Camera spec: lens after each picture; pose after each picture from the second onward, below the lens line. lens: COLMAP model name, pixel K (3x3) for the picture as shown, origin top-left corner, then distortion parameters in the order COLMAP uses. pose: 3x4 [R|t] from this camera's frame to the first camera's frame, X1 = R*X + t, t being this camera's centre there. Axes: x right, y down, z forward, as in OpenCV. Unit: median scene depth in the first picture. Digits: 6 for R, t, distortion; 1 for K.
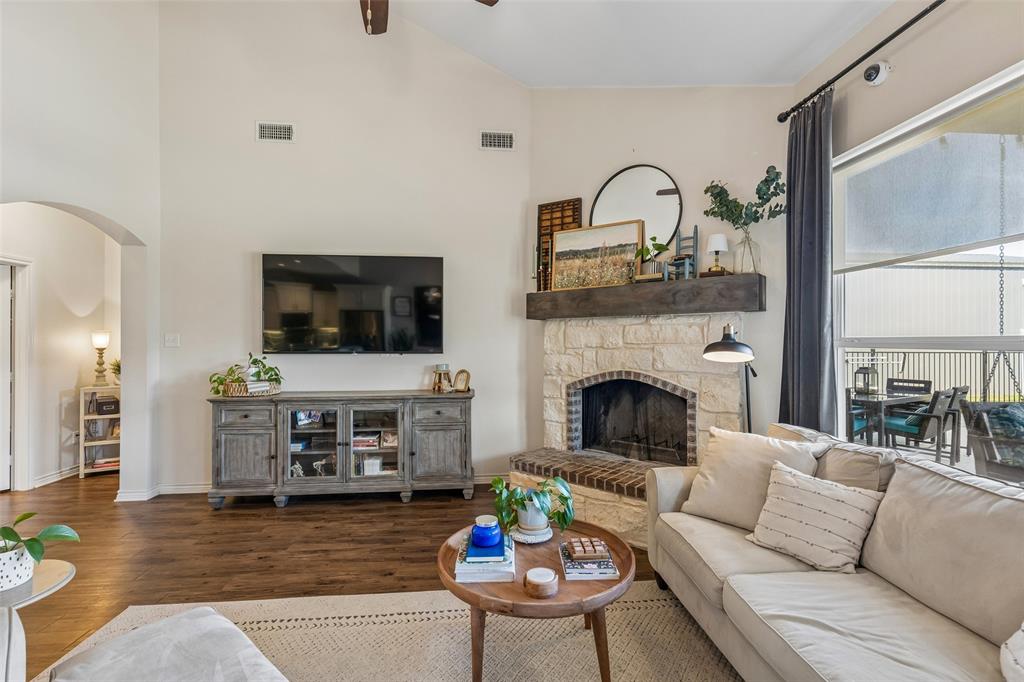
lens RADIAL K [[451.0, 0, 519.4], [0, 451.0, 341.2], [0, 0, 1]] dist [0.000585, -0.000322]
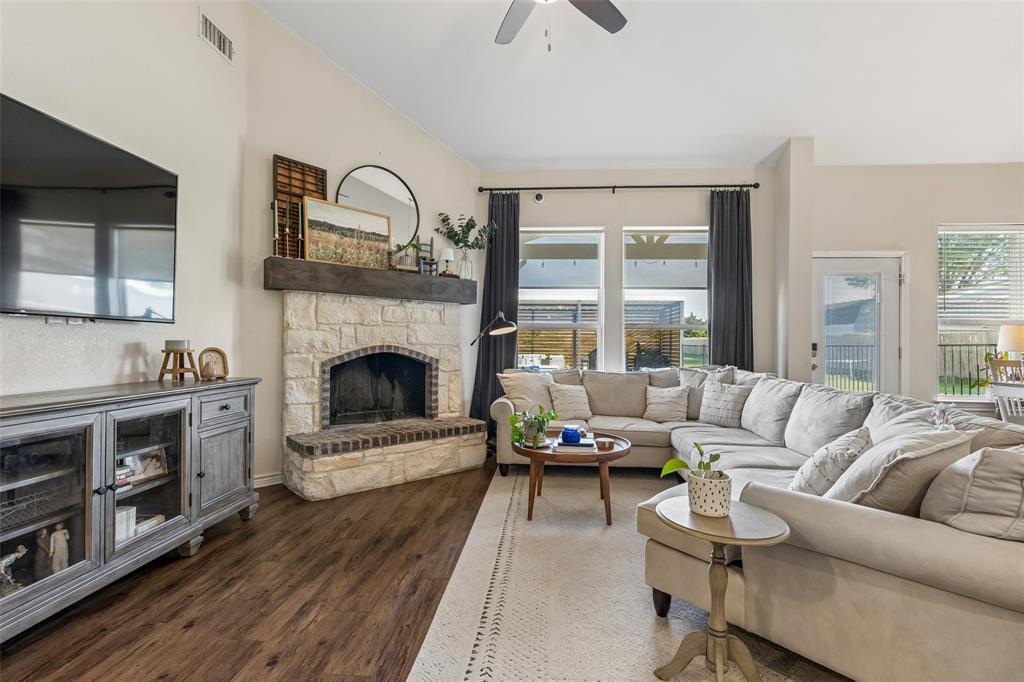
lens RADIAL K [[451.0, 0, 519.4], [0, 451.0, 341.2], [0, 0, 1]] dist [0.000585, -0.000322]
pose [[0.172244, 0.008380, 0.985019, -0.809822], [-0.012612, 0.999901, -0.006301, 0.056707], [-0.984974, -0.011338, 0.172332, 0.449347]]
